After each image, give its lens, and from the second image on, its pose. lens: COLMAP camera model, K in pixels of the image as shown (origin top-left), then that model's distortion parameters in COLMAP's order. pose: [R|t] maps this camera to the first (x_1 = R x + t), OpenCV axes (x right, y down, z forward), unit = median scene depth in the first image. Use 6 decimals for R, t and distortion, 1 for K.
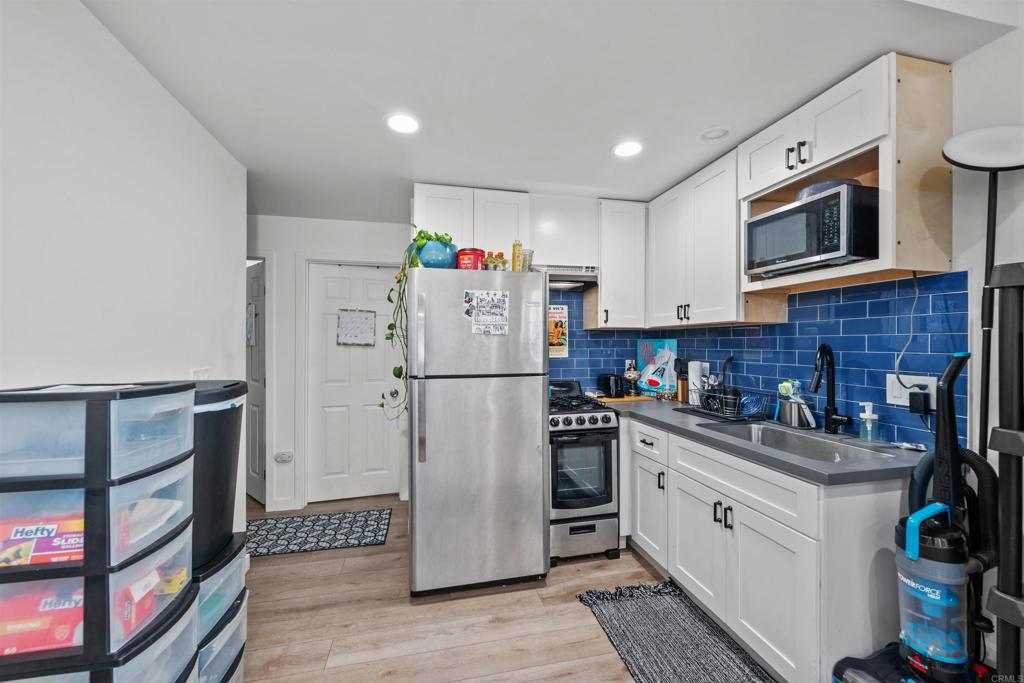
lens RADIAL K [[405.5, 0, 511.8], [0, 405.5, 344.7], [0, 0, 1]] dist [0.000640, -0.000086]
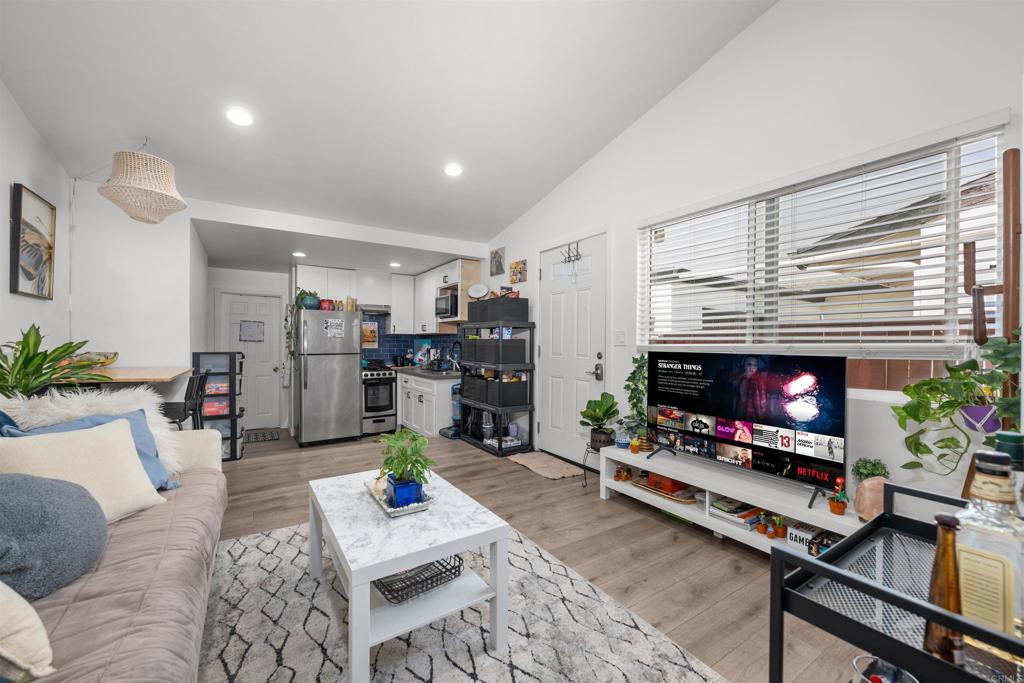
lens RADIAL K [[405.5, 0, 512.0], [0, 405.5, 345.9], [0, 0, 1]] dist [0.000640, -0.000086]
pose [[0.936897, 0.000961, 0.349604, 0.073961], [-0.003597, 0.999970, 0.006890, 0.005958], [-0.349587, -0.007713, 0.936872, -1.422191]]
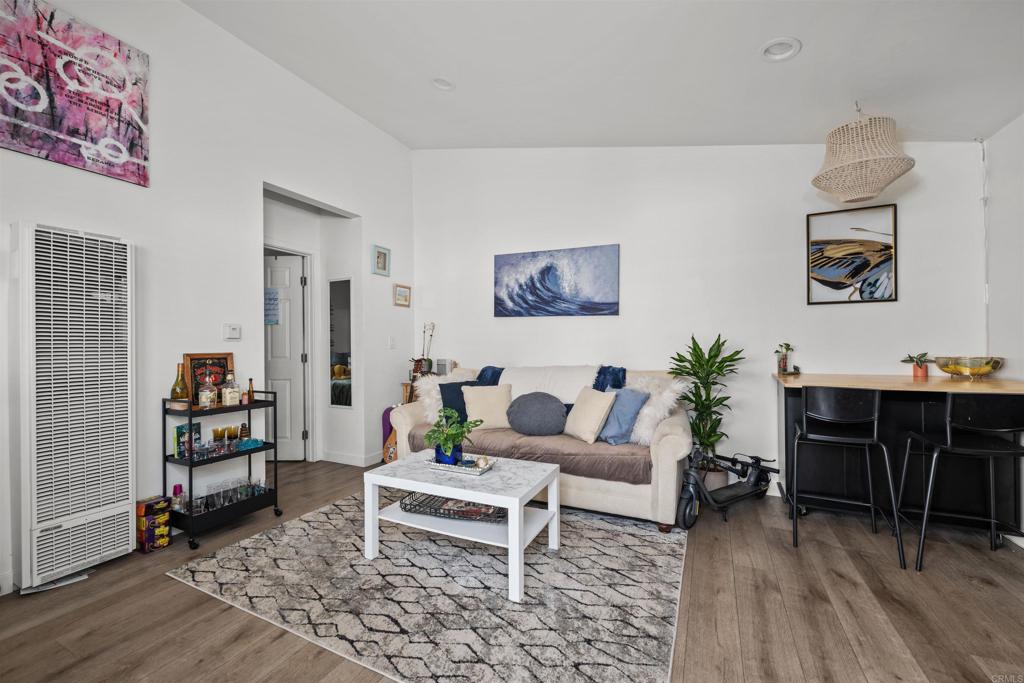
lens RADIAL K [[405.5, 0, 512.6], [0, 405.5, 343.1], [0, 0, 1]] dist [0.000640, -0.000086]
pose [[-0.624738, 0.002340, -0.780831, 2.129252], [0.006528, 0.999976, -0.002226, -0.011482], [0.780808, -0.006488, -0.624738, 2.647406]]
